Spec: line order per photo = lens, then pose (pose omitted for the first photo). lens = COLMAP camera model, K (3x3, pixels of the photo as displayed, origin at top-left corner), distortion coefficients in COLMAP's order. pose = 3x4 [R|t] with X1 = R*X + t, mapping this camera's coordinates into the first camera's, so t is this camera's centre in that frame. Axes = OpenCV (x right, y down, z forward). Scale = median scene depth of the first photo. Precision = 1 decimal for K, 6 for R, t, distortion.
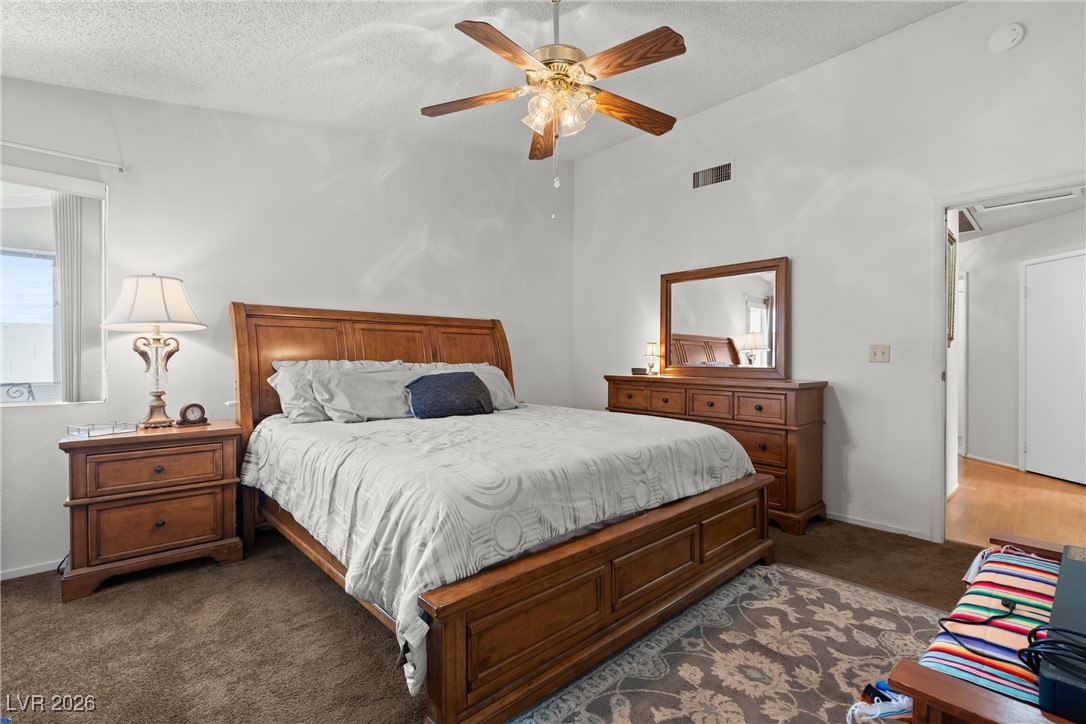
lens RADIAL K [[497.8, 0, 548.3], [0, 497.8, 360.6], [0, 0, 1]] dist [-0.008079, 0.003384]
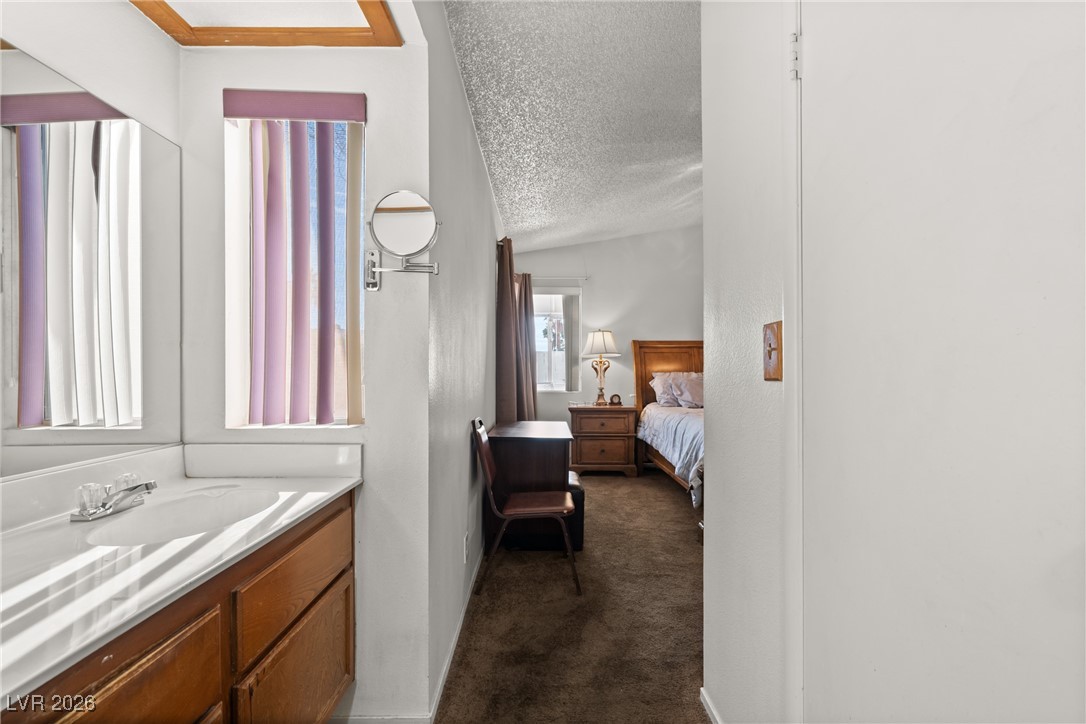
lens RADIAL K [[497.8, 0, 545.7], [0, 497.8, 367.5], [0, 0, 1]] dist [-0.008079, 0.003384]
pose [[0.737580, -0.004904, -0.675242, 0.417166], [-0.002428, 0.999948, -0.009914, 0.001582], [0.675255, 0.008952, 0.737530, -0.650134]]
